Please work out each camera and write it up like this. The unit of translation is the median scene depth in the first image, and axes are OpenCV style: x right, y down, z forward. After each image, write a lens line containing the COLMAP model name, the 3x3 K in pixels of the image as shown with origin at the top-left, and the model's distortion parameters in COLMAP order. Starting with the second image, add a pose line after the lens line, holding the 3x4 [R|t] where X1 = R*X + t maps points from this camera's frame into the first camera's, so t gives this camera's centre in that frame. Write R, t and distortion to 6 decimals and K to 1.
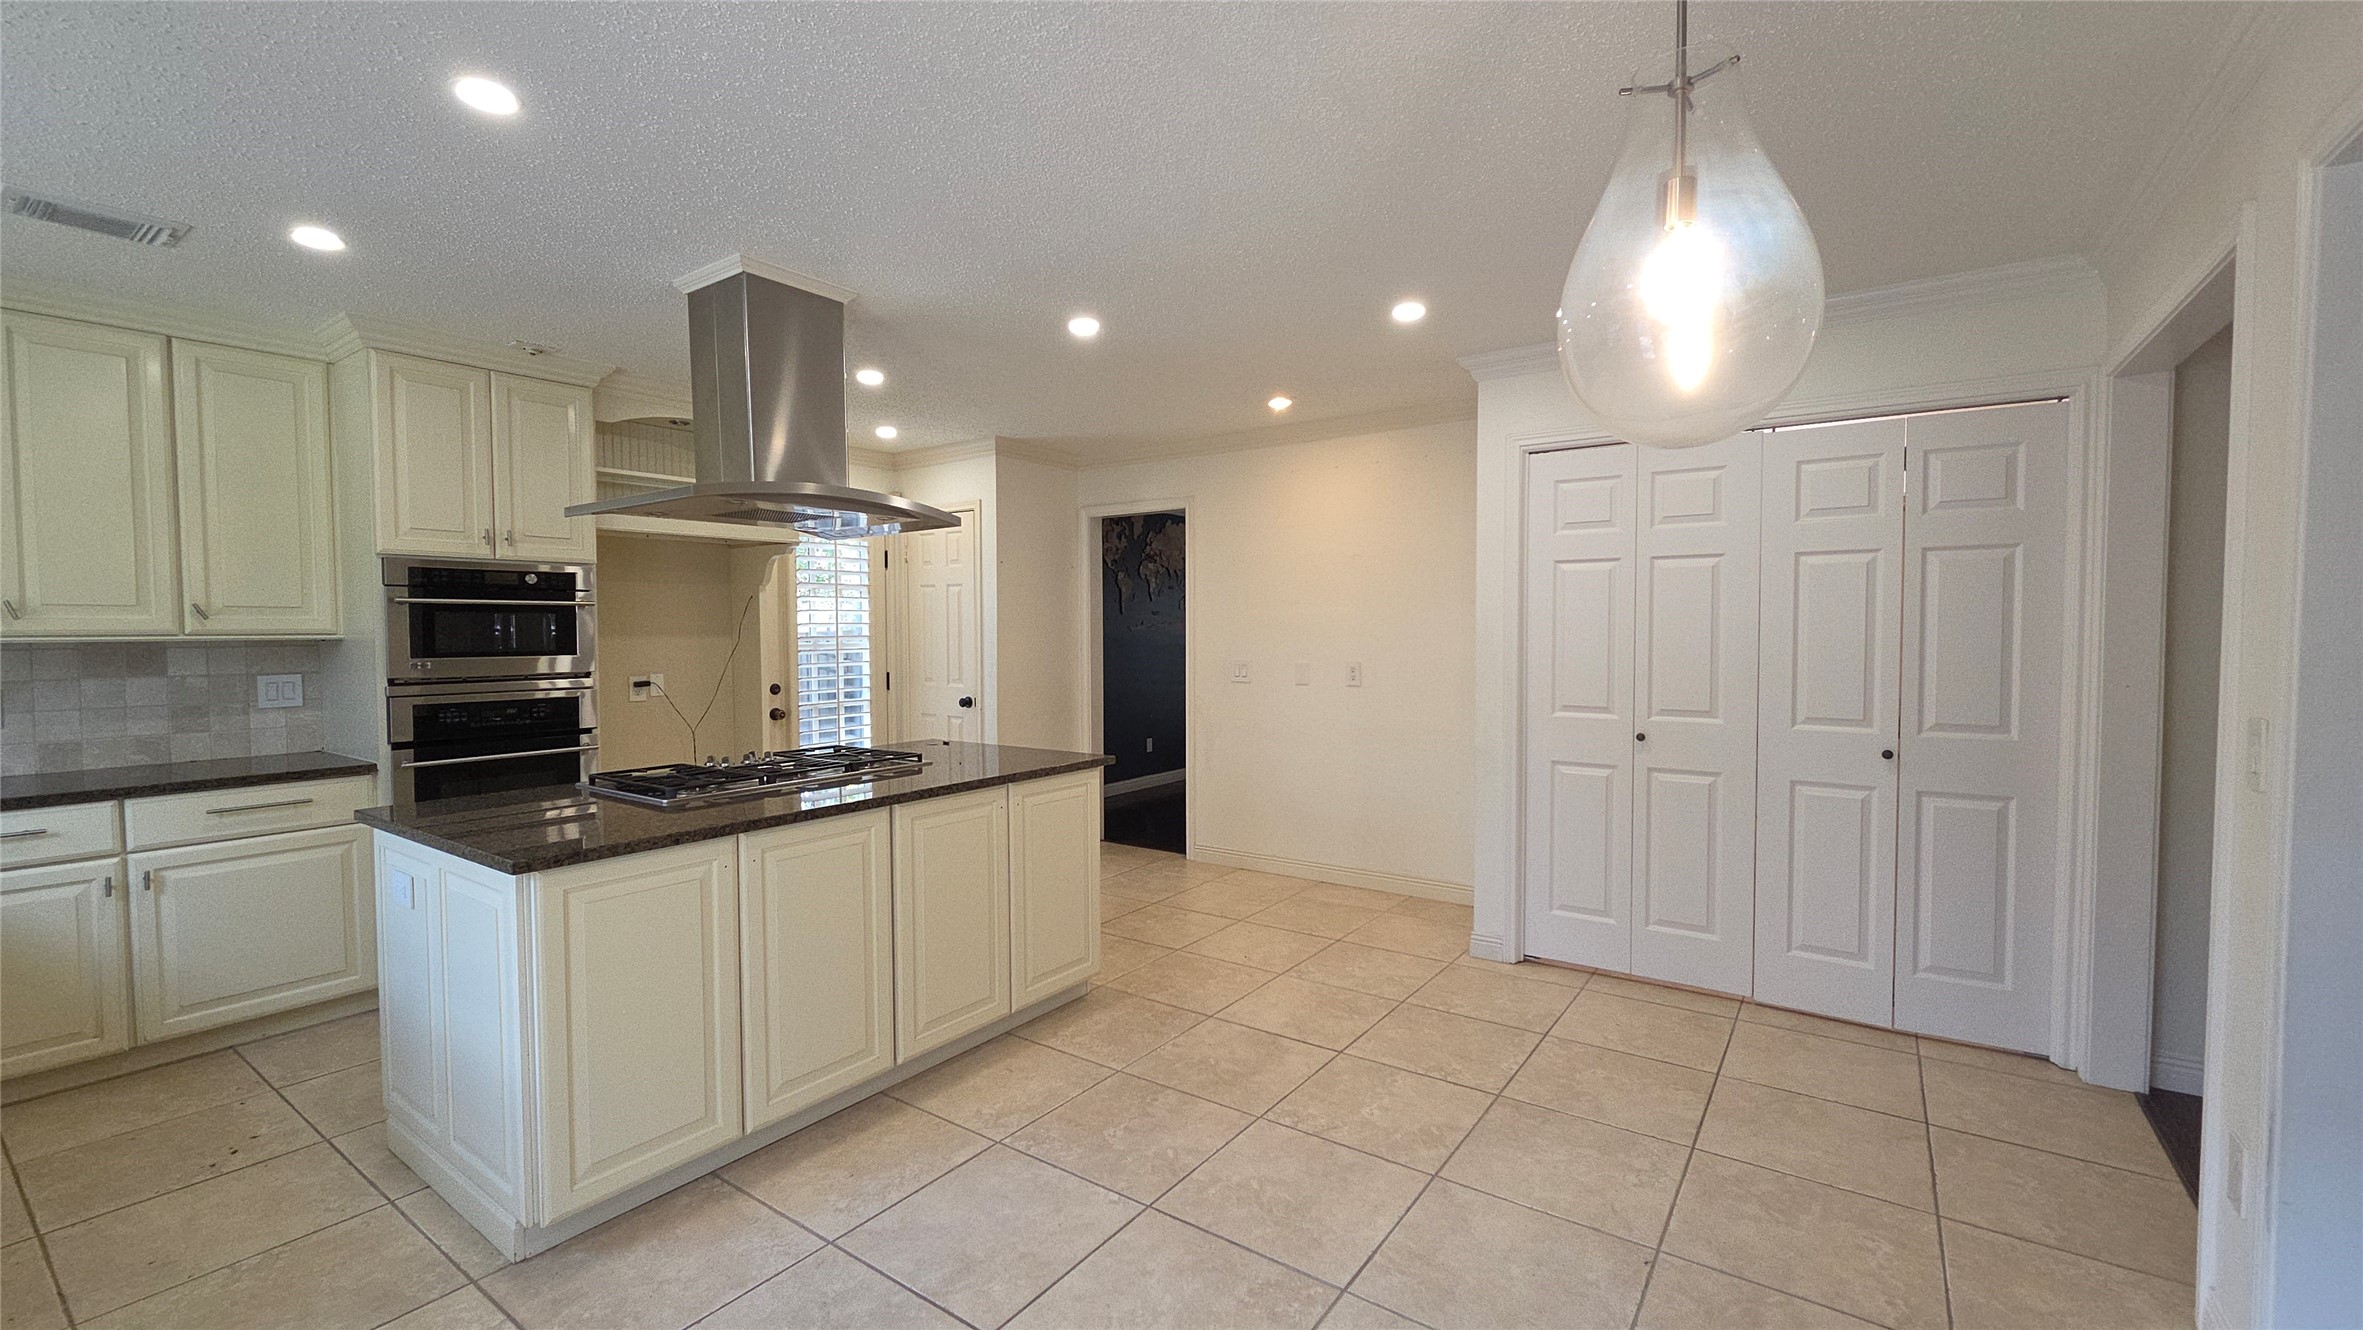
lens RADIAL K [[967.2, 0, 1180.8], [0, 967.2, 659.7], [0, 0, 1]] dist [0.000308, -0.000392]
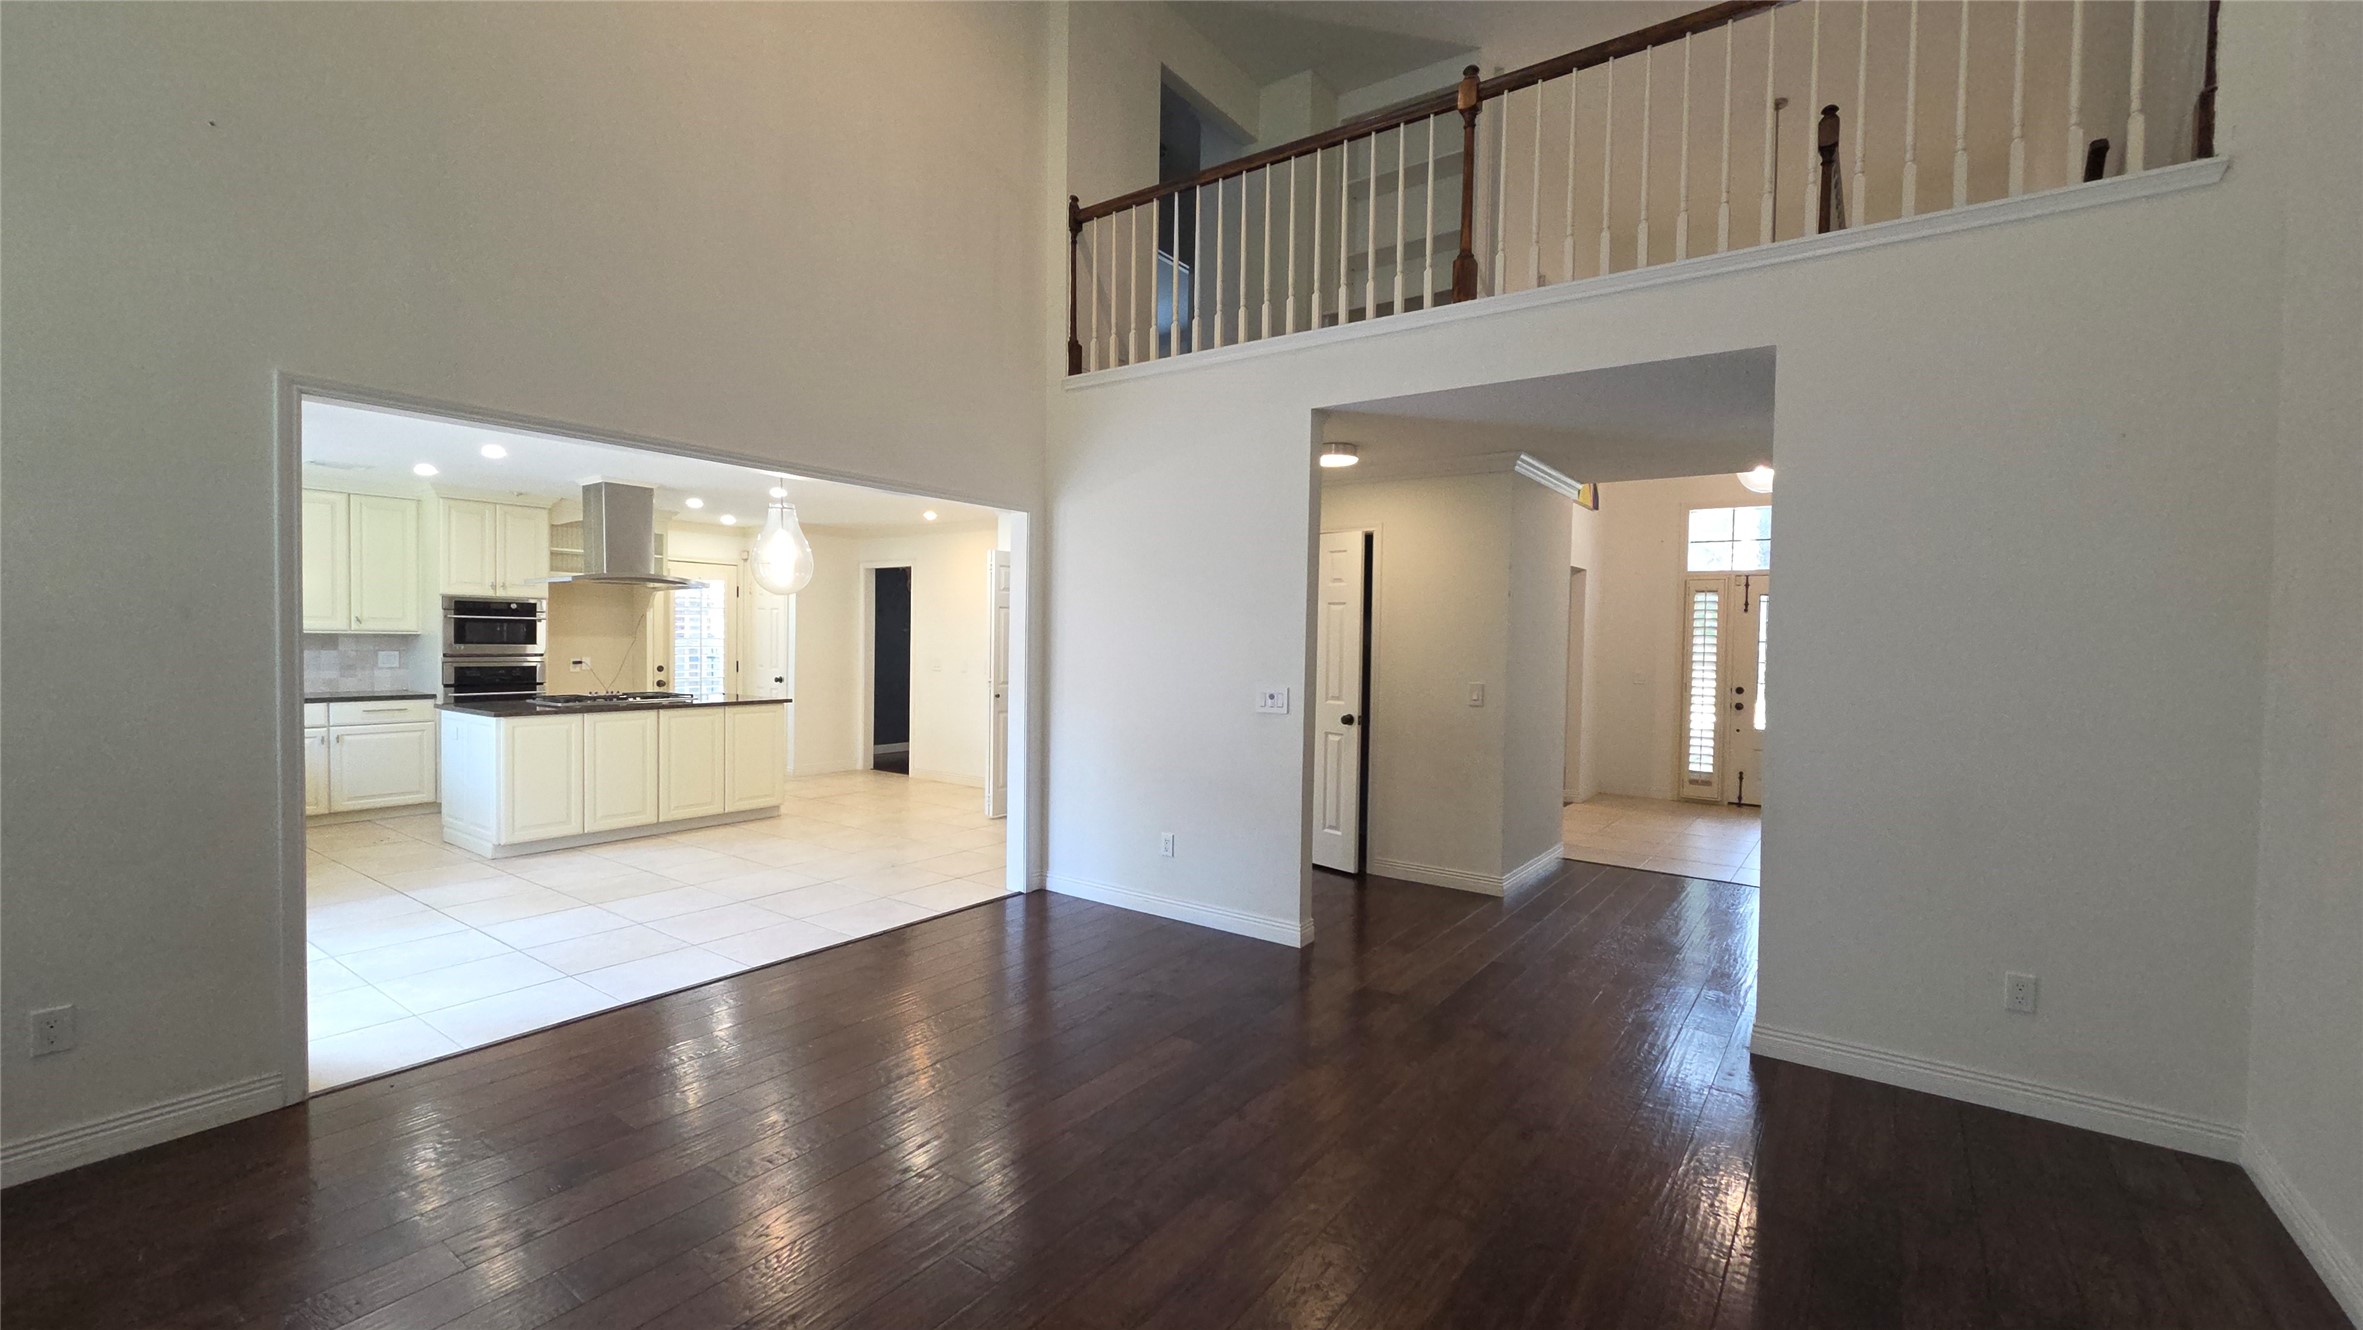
lens RADIAL K [[967.2, 0, 1182.7], [0, 967.2, 661.5], [0, 0, 1]] dist [0.000308, -0.000392]
pose [[0.999740, 0.021842, -0.006560, 0.771517], [-0.021897, 0.999725, -0.008368, 0.018572], [0.006375, 0.008509, 0.999943, -1.050985]]
